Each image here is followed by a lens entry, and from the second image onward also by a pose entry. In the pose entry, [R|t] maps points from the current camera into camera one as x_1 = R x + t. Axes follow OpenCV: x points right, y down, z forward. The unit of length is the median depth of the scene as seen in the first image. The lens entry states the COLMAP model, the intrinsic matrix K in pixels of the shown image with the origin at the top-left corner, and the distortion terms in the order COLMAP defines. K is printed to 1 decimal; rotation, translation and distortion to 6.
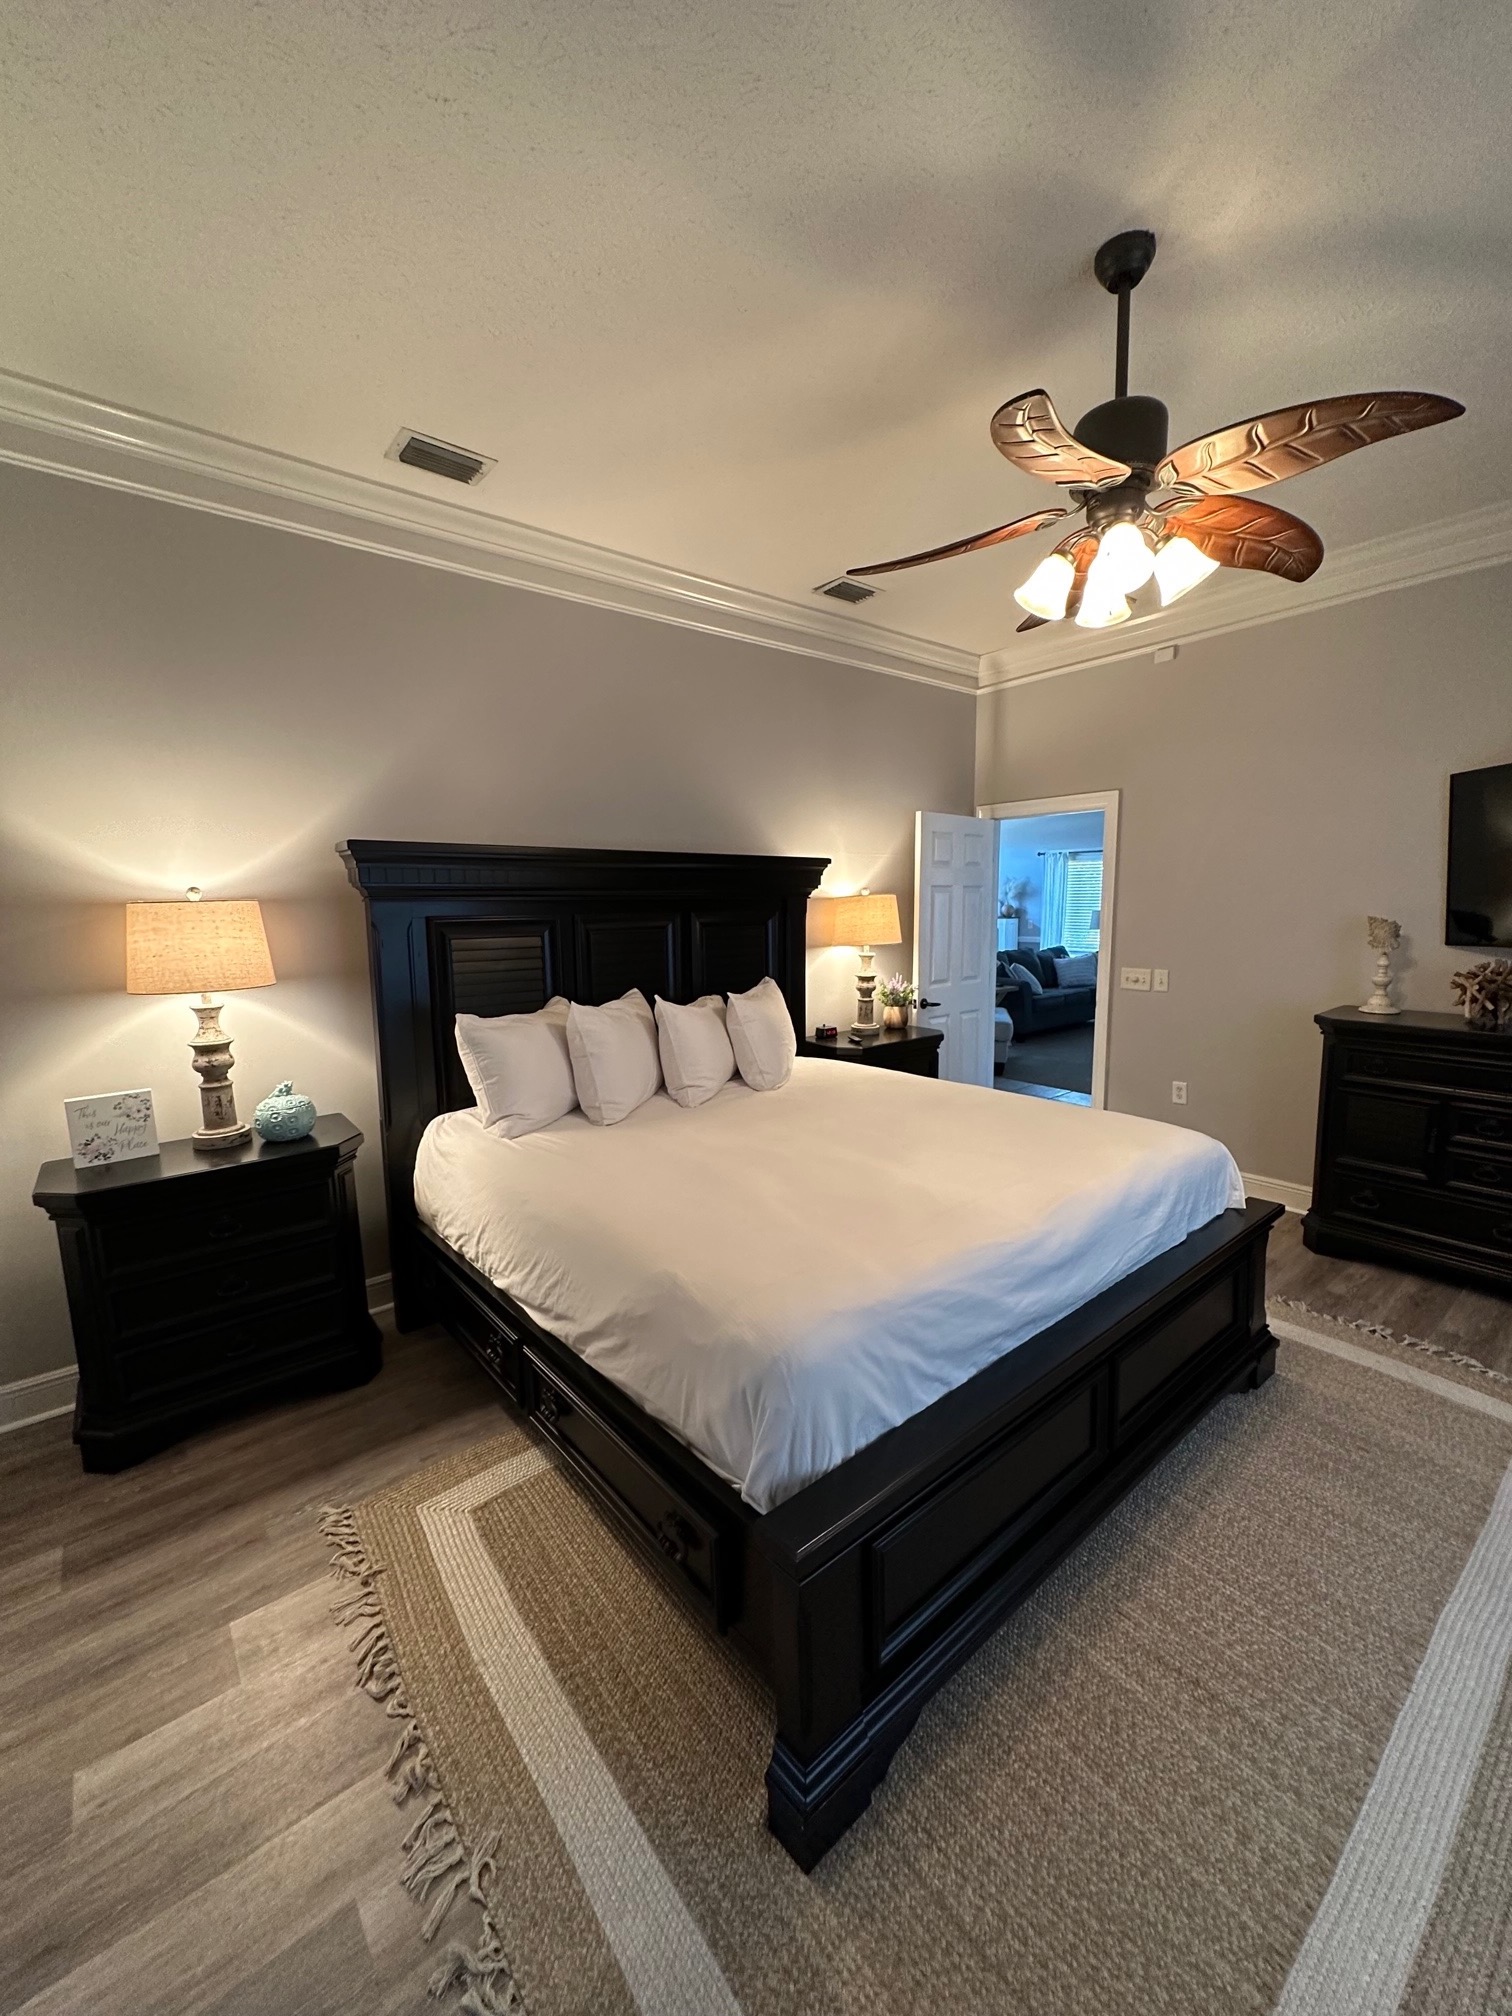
lens RADIAL K [[813.1, 0, 756.0], [0, 813.1, 1008.0], [0, 0, 1]] dist [0.000619, 0.000240]
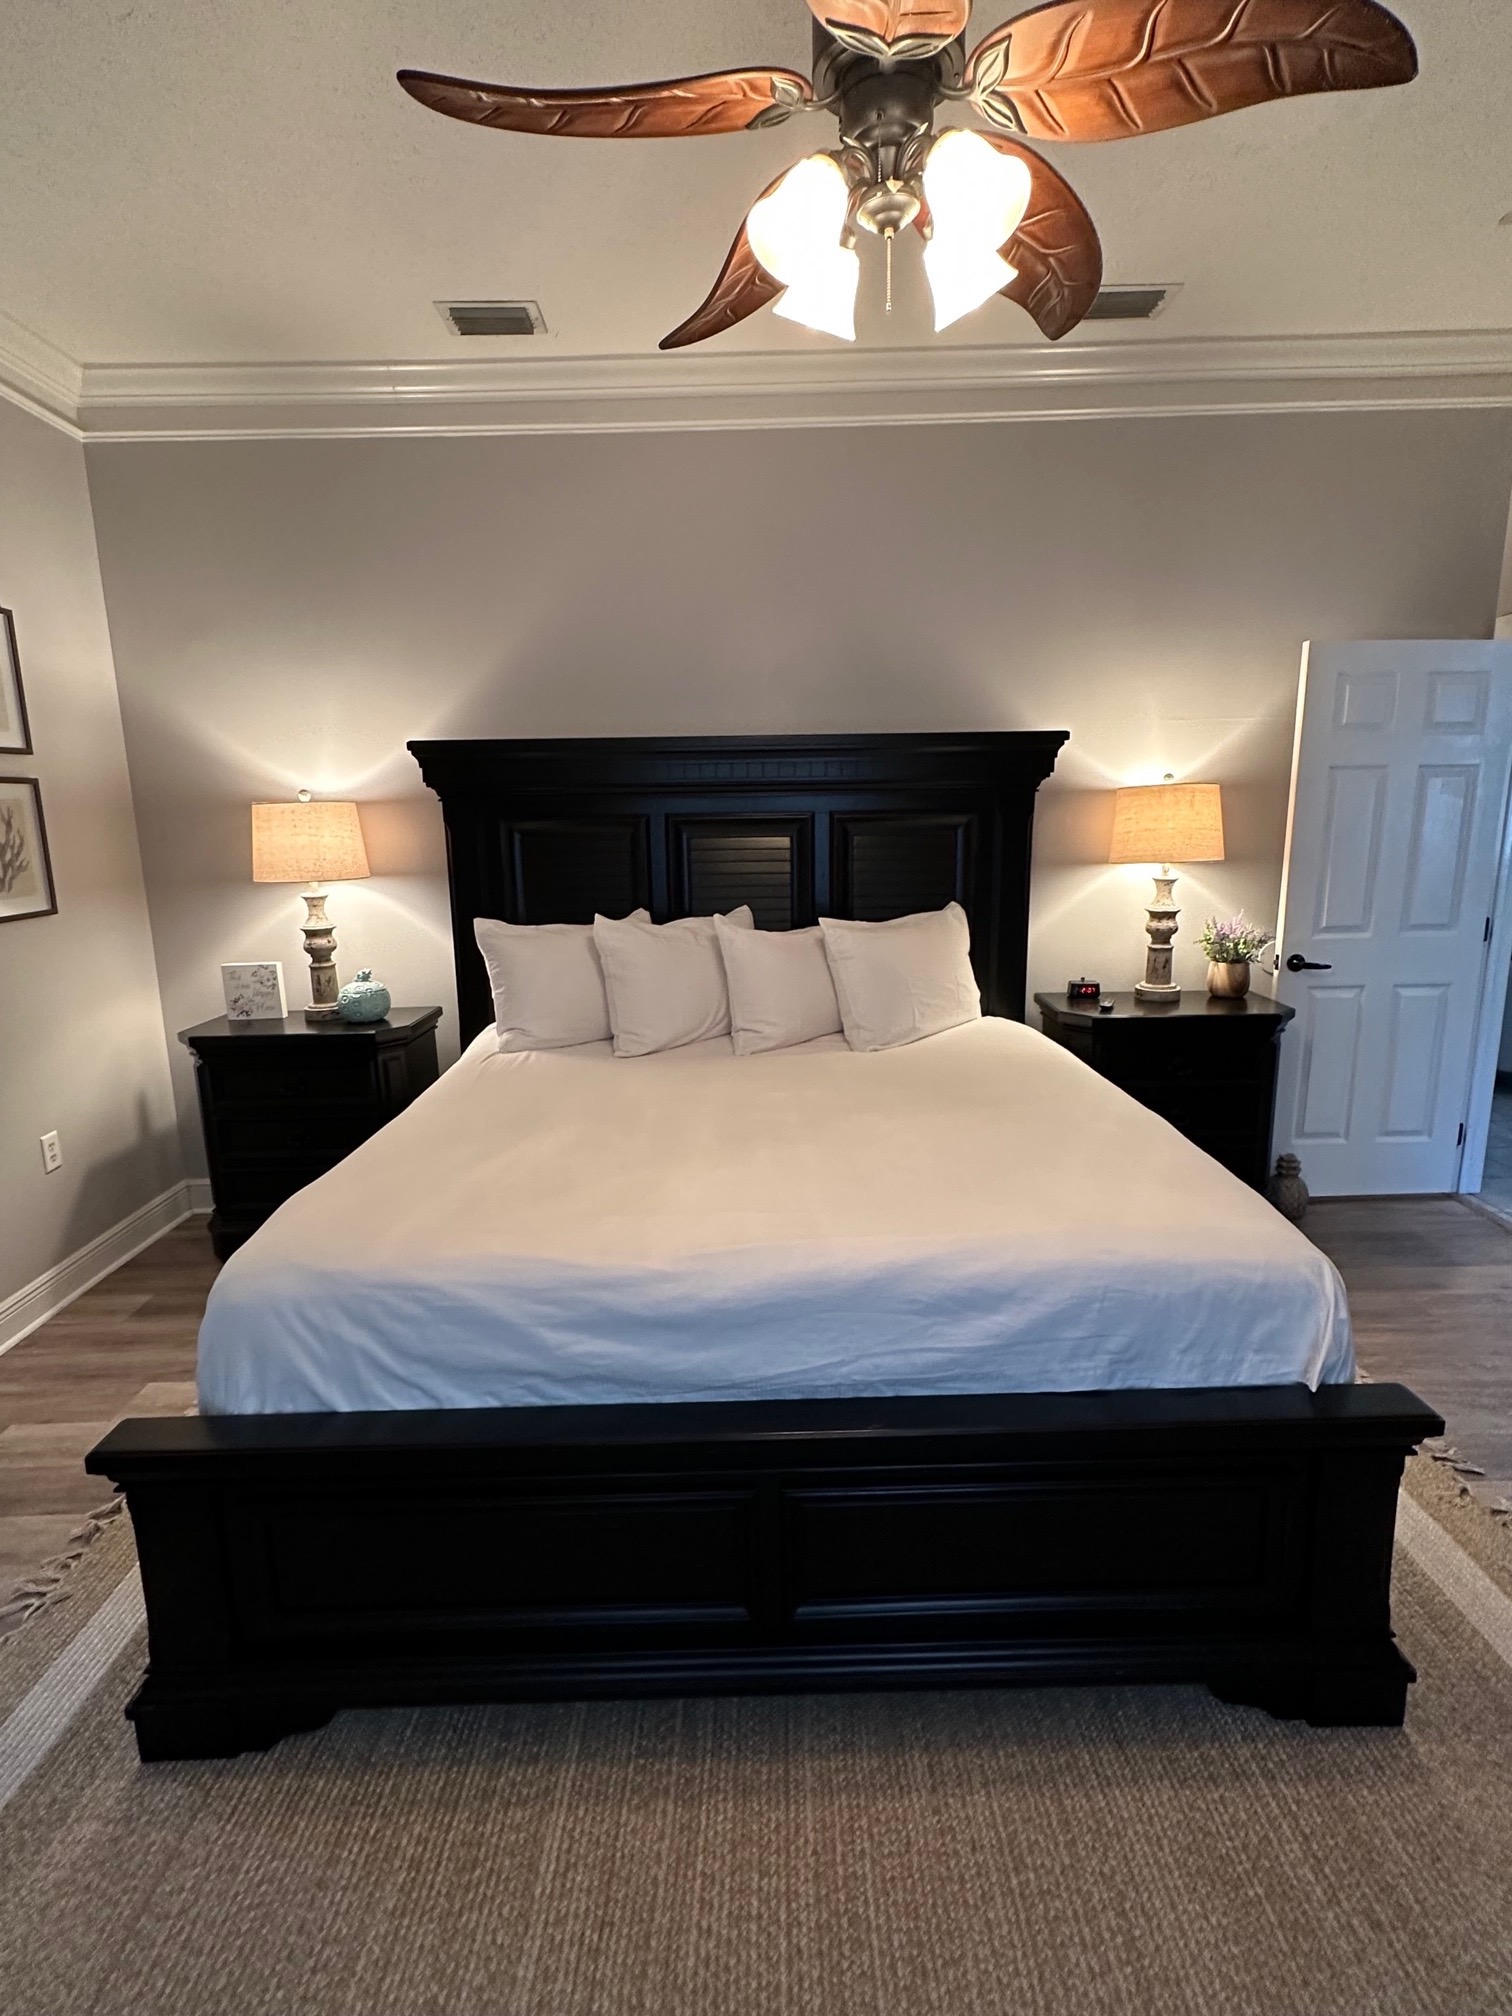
lens RADIAL K [[1028.3, 0, 756.0], [0, 1028.3, 1008.0], [0, 0, 1]] dist [-0.001392, -0.000650]
pose [[0.769859, 0.123213, -0.626207, 0.714243], [-0.074493, 0.991828, 0.103572, -0.040467], [0.633852, -0.033088, 0.772746, 0.272517]]
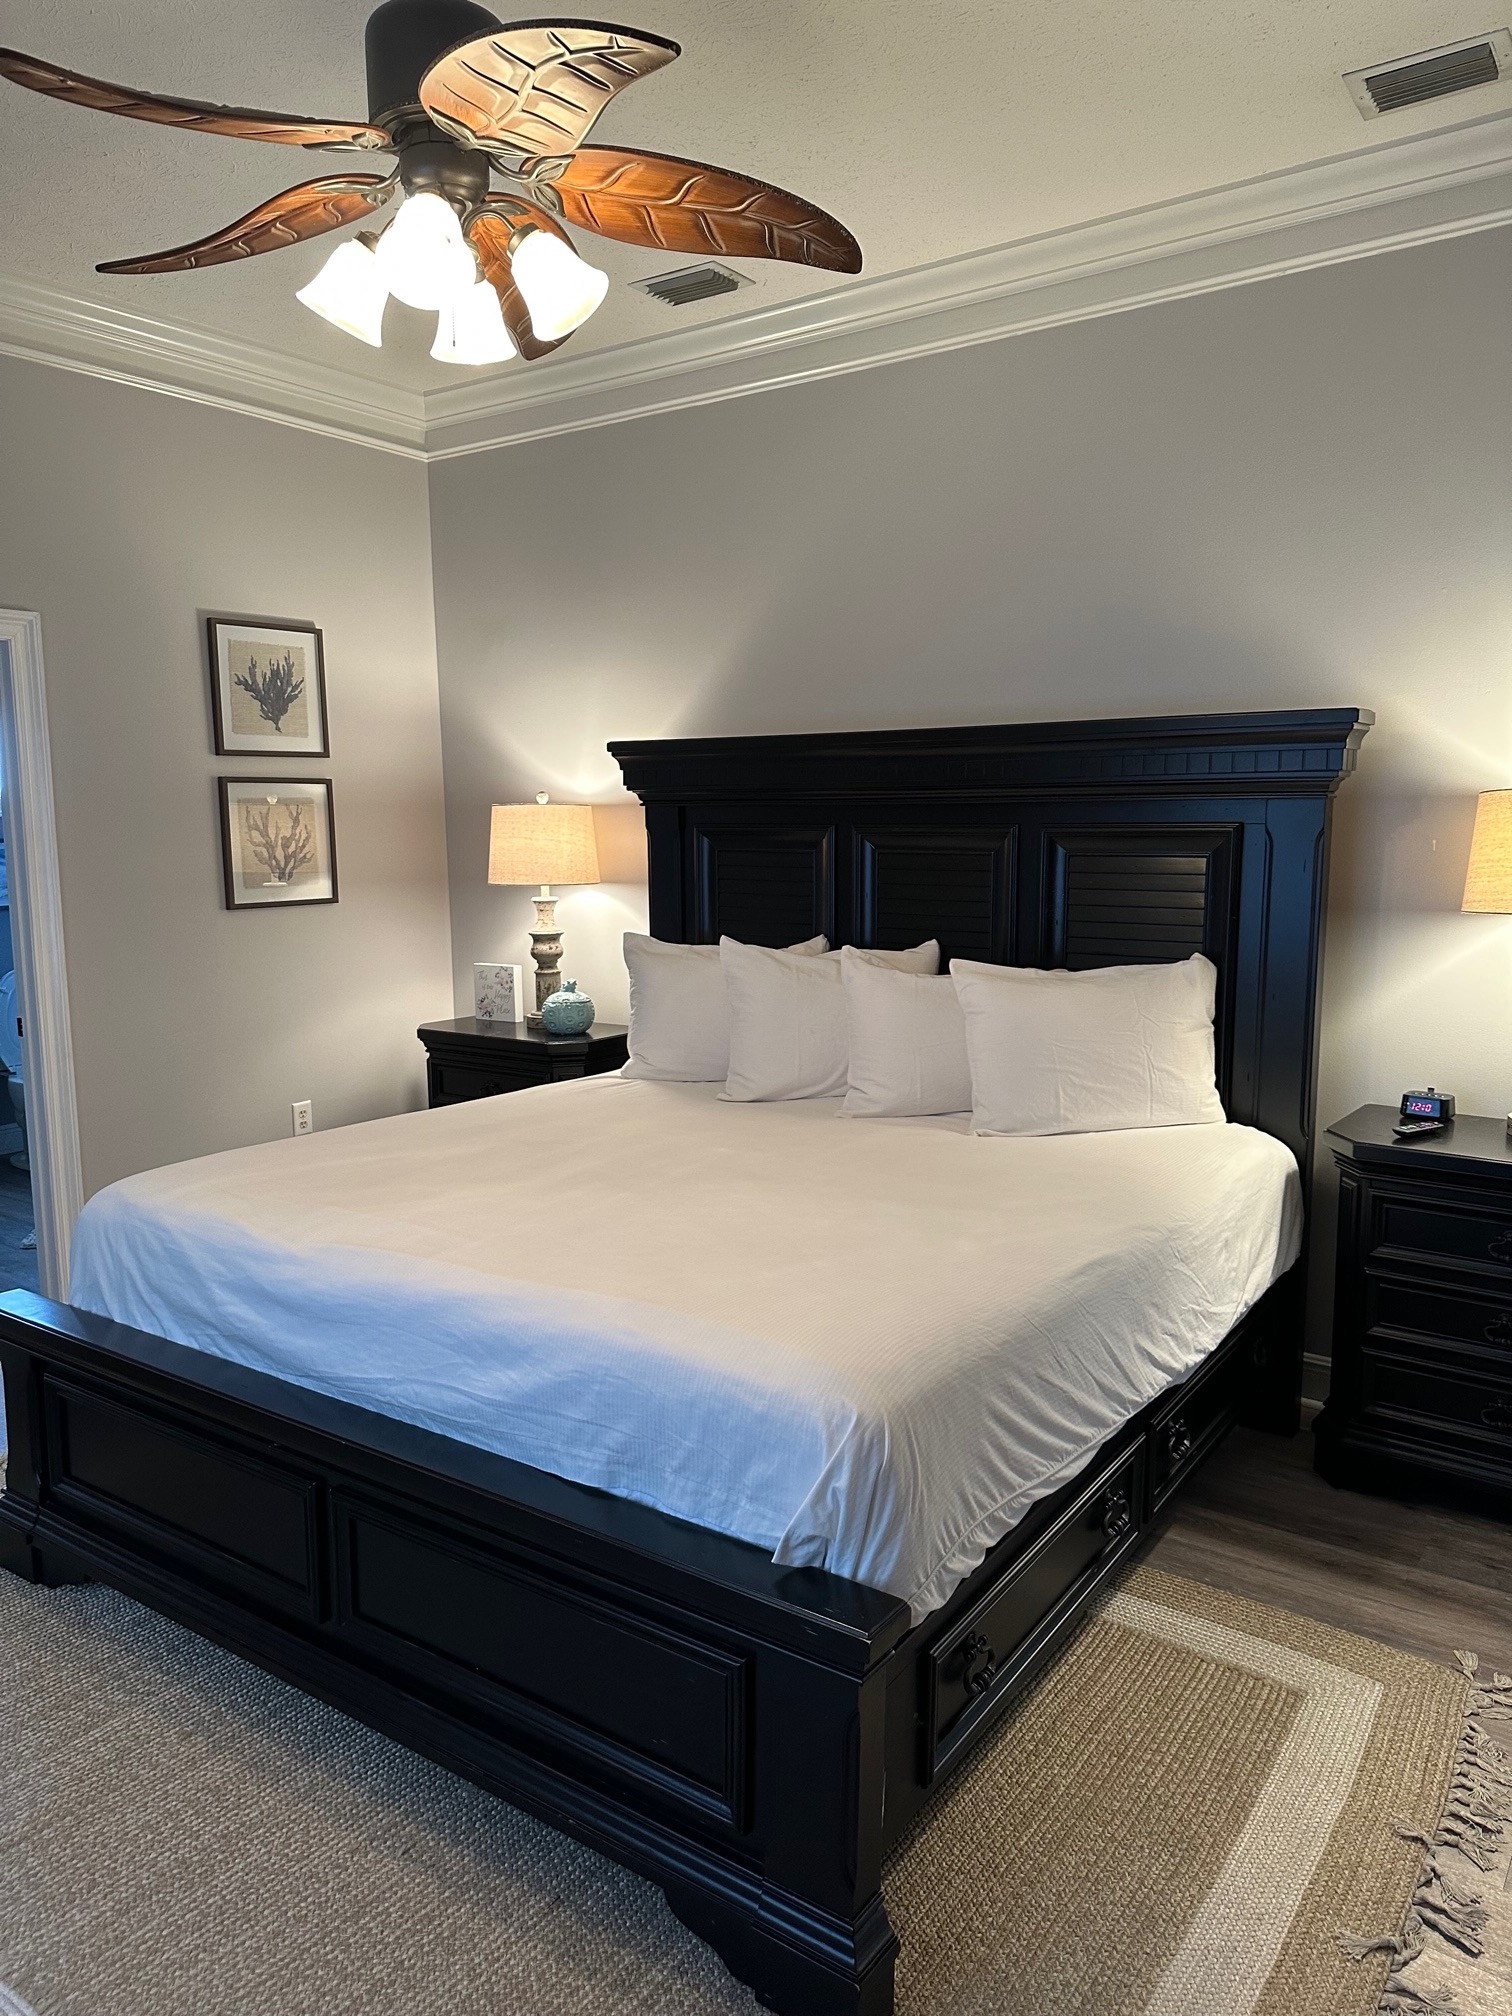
lens RADIAL K [[1442.4, 0, 756.0], [0, 1442.4, 1008.0], [0, 0, 1]] dist [0.055651, -0.002873]
pose [[0.240236, 0.143264, -0.960085, 1.282207], [-0.124624, 0.985416, 0.115860, -0.118507], [0.962681, 0.091816, 0.254586, 0.783964]]
